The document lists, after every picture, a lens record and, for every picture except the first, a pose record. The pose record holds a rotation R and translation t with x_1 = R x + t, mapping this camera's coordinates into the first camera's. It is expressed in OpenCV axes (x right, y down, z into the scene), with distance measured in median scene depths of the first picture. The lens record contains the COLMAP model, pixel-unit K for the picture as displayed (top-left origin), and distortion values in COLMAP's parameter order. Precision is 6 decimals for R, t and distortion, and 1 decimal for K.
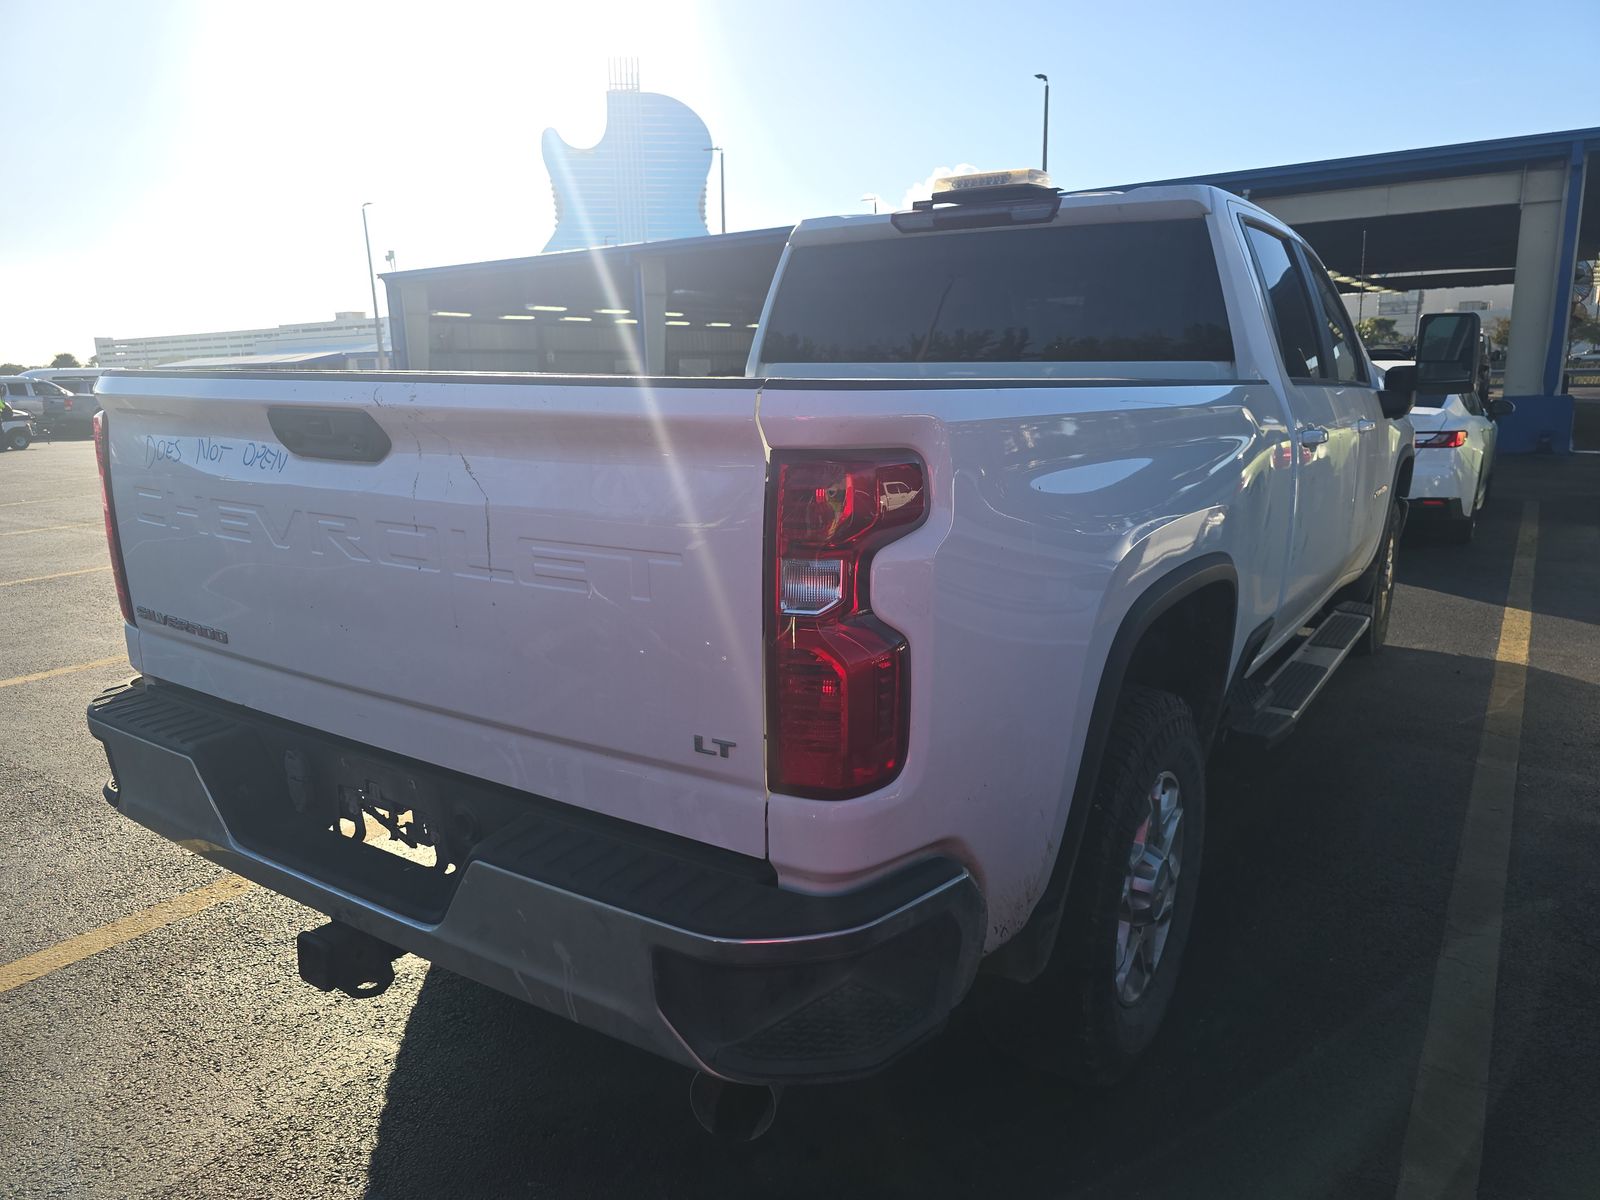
lens RADIAL K [[1073.1, 0, 804.3], [0, 1073.1, 593.5], [0, 0, 1]] dist [0.044542, -0.036283]
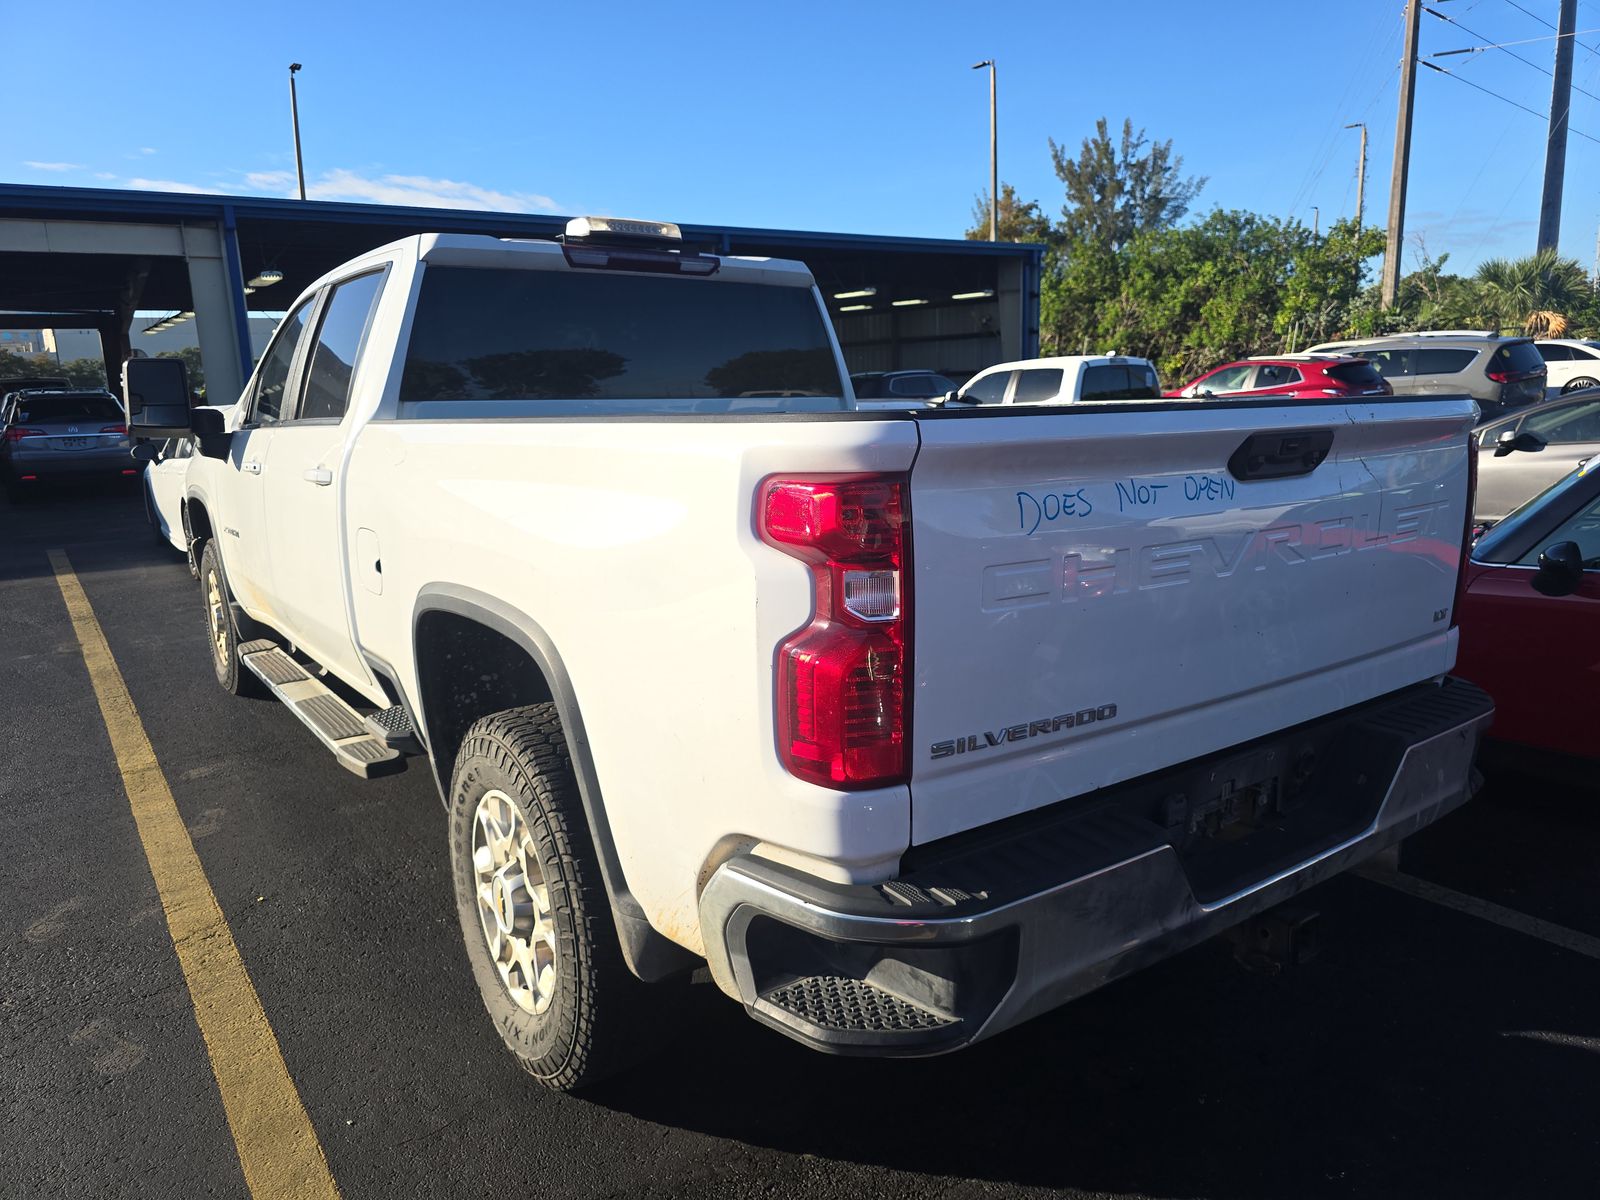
lens RADIAL K [[1073.1, 0, 811.8], [0, 1073.1, 597.4], [0, 0, 1]] dist [0.044542, -0.036283]
pose [[0.361915, -0.177115, 0.915231, -1.479559], [0.210783, 0.971906, 0.104731, -0.199648], [-0.908068, 0.155012, 0.389081, 0.921022]]
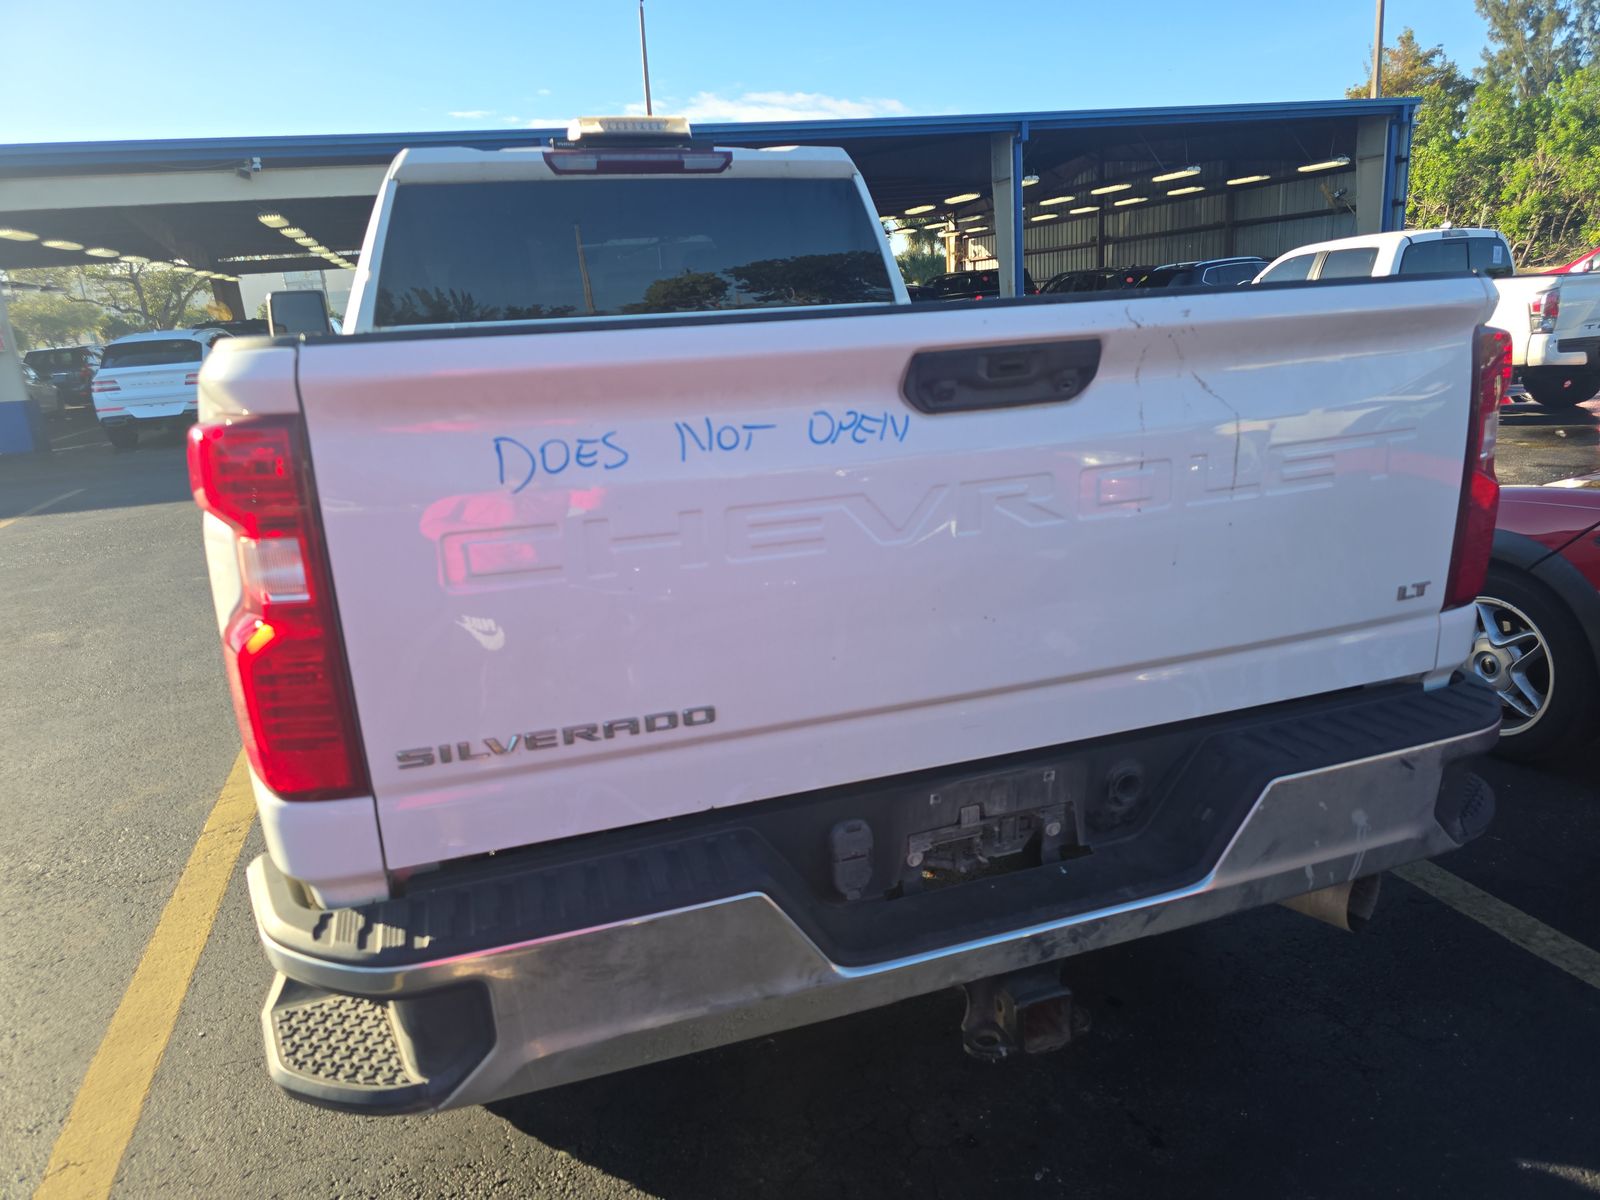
lens RADIAL K [[1073.1, 0, 809.8], [0, 1073.1, 591.9], [0, 0, 1]] dist [0.044542, -0.036283]
pose [[0.621996, -0.230053, 0.748463, -1.040667], [0.217535, 0.969007, 0.117063, -0.105007], [-0.752197, 0.090004, 0.652763, 0.537579]]
